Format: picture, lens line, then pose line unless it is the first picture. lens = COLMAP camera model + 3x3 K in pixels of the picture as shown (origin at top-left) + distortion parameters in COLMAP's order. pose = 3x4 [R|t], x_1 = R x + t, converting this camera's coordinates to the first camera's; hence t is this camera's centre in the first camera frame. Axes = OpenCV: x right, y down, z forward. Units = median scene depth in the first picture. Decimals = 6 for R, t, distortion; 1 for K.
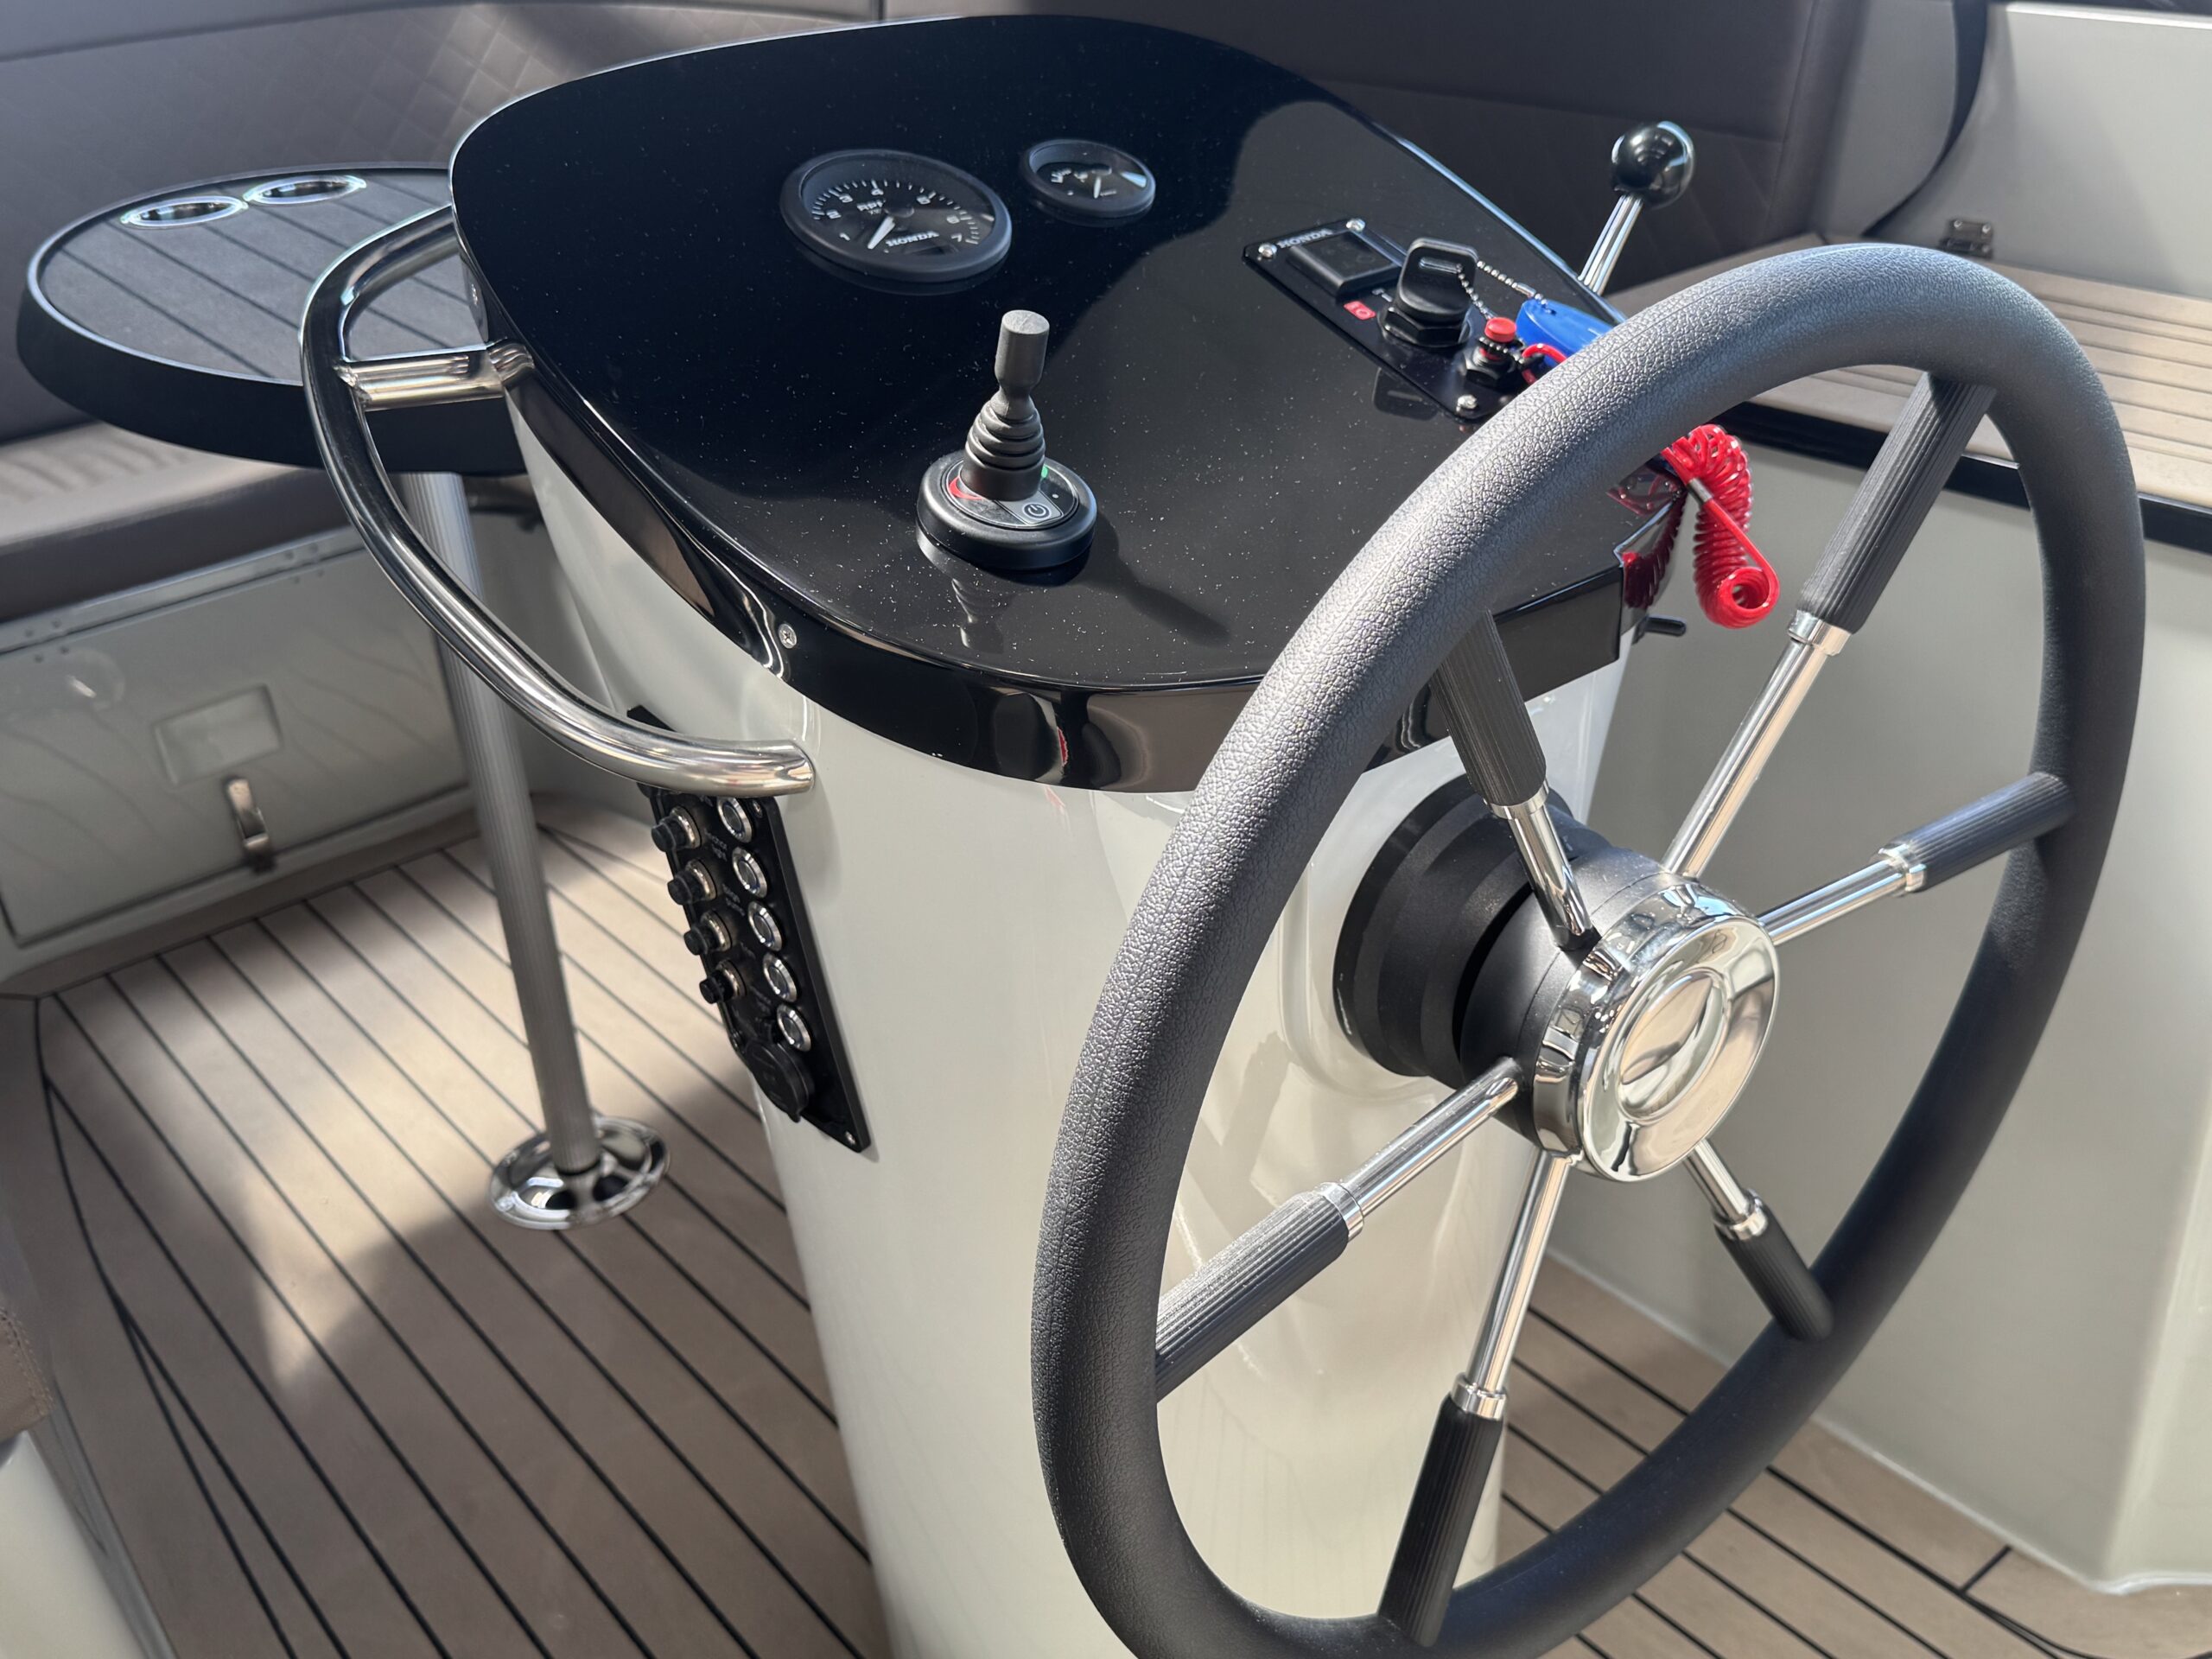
lens RADIAL K [[2122.2, 0, 1097.1], [0, 2122.2, 840.4], [0, 0, 1]] dist [0.030369, 0.000000]
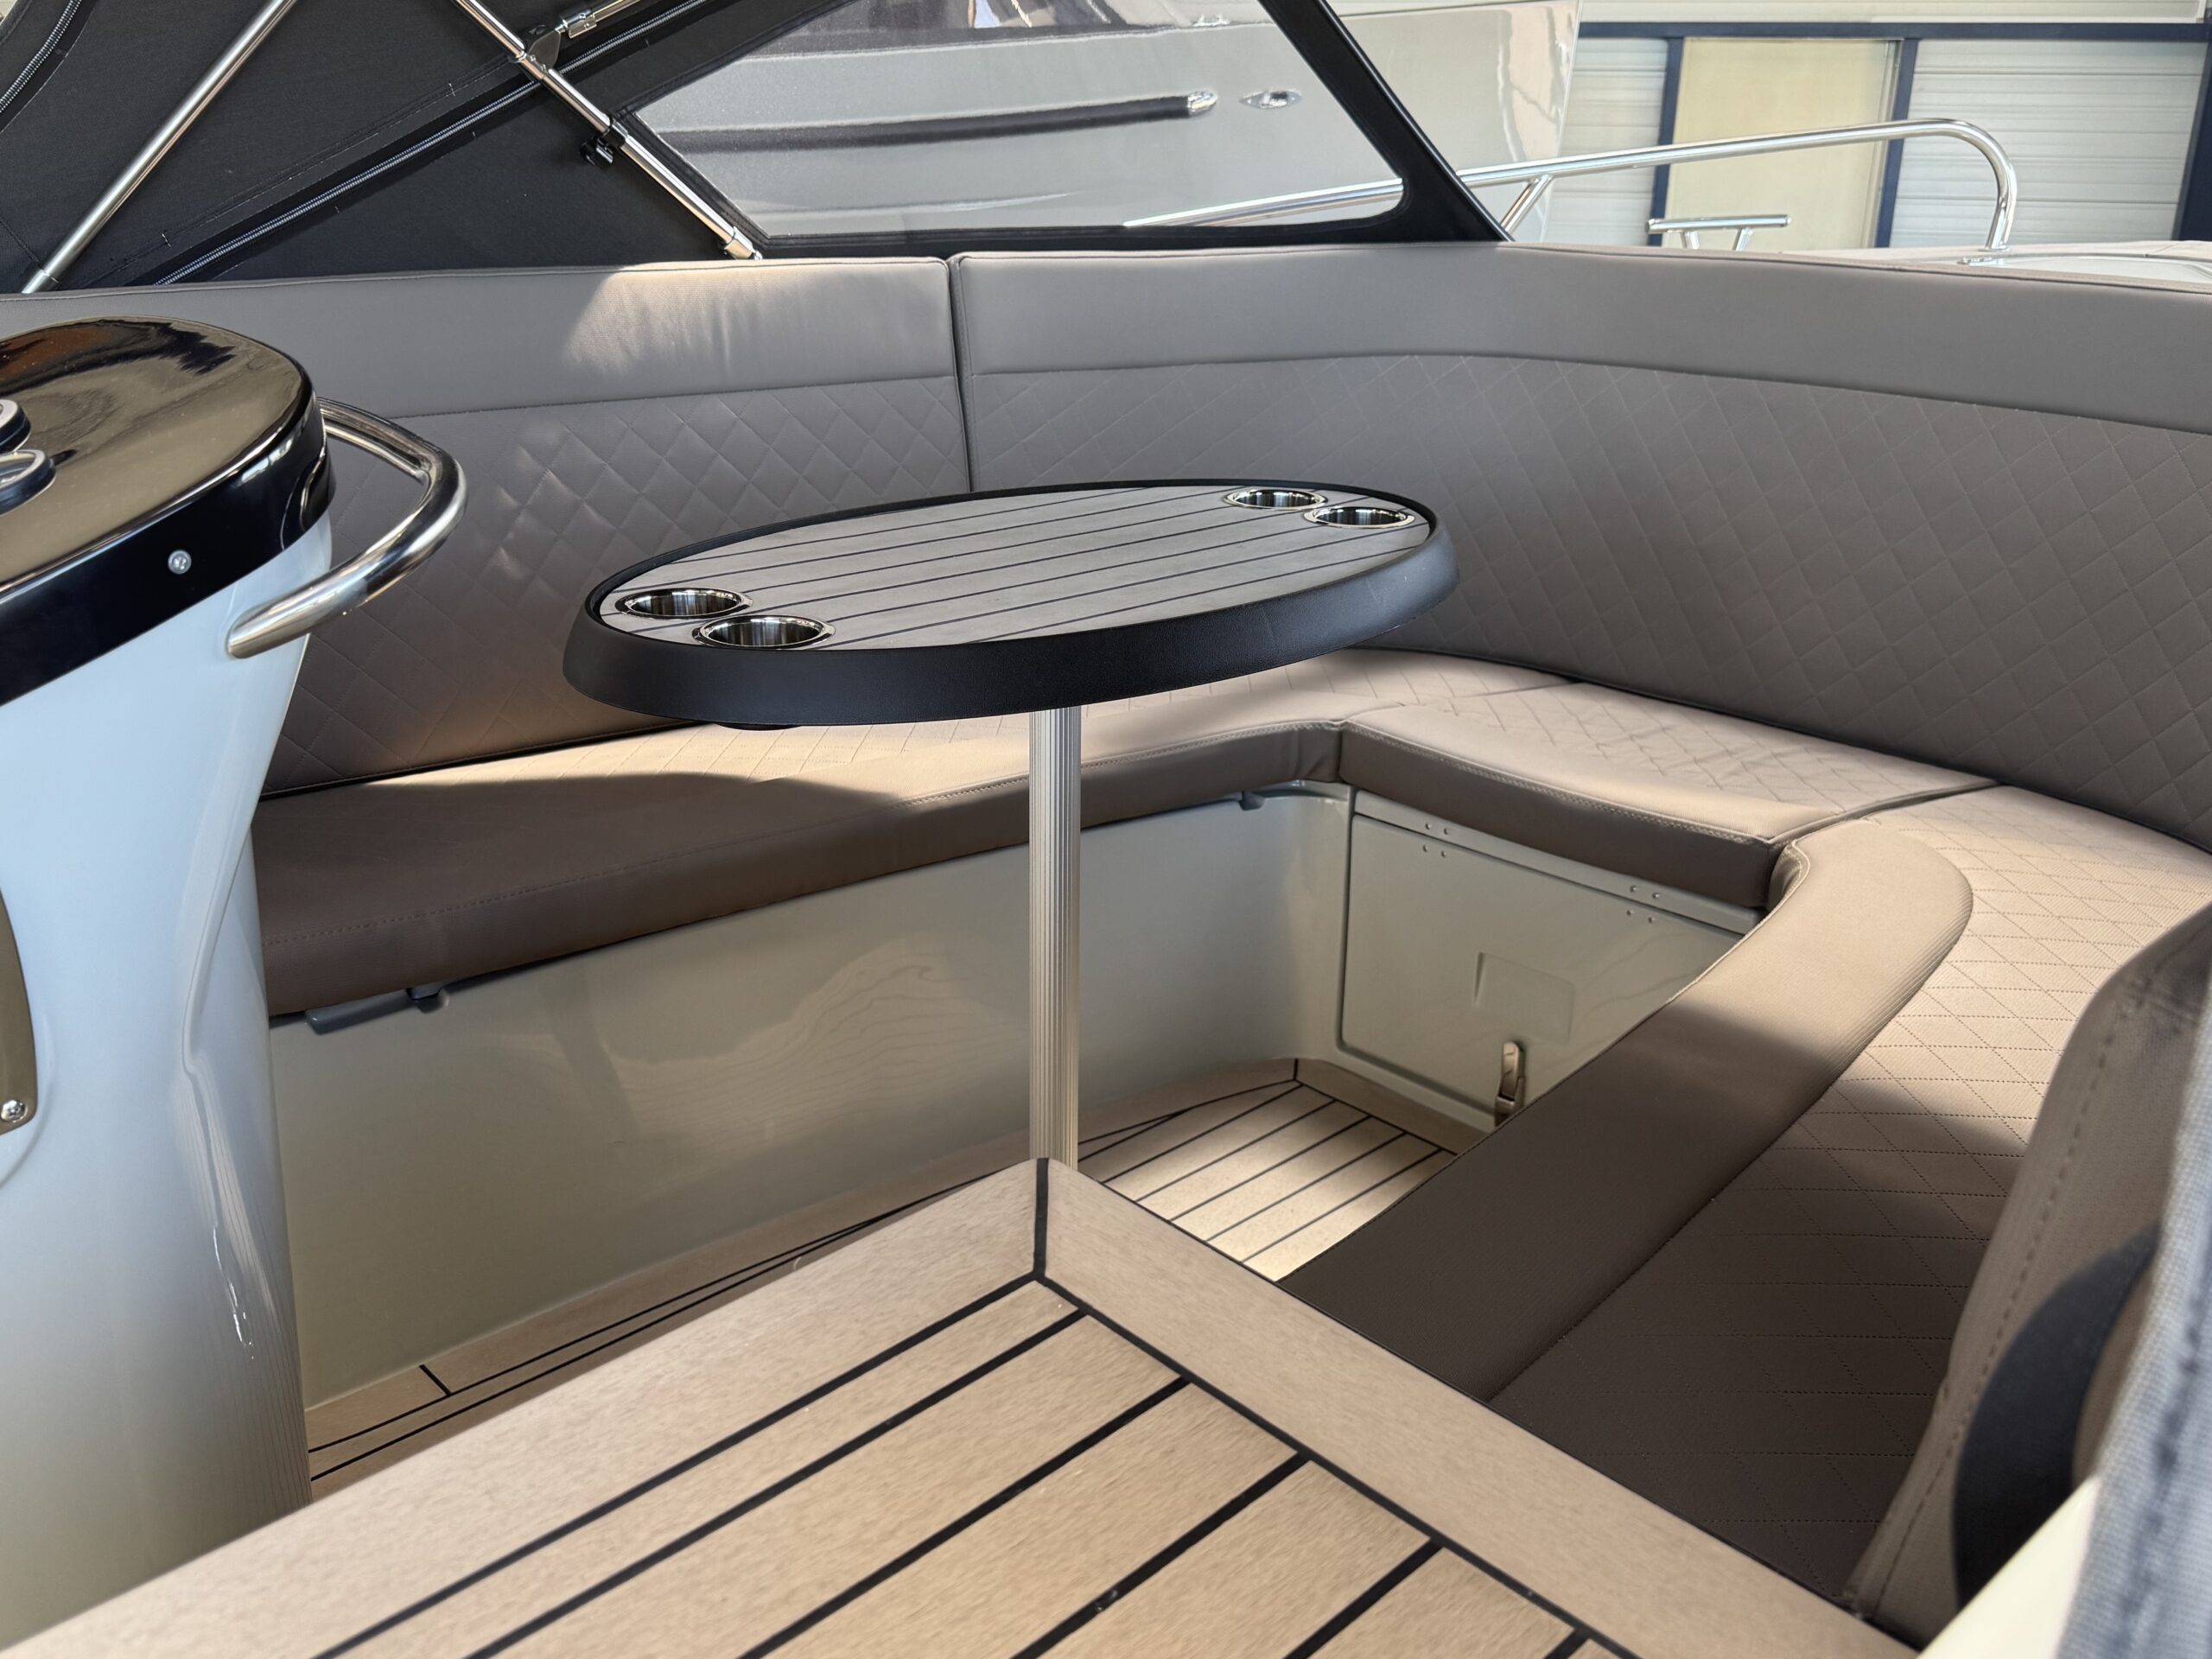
lens RADIAL K [[1910.7, 0, 1086.4], [0, 1910.7, 816.6], [0, 0, 1]] dist [0.082995, -0.149278]
pose [[0.079285, 0.400289, -0.912953, 0.533105], [-0.498395, 0.809071, 0.311458, -0.412567], [0.863317, 0.430318, 0.263649, 0.701841]]
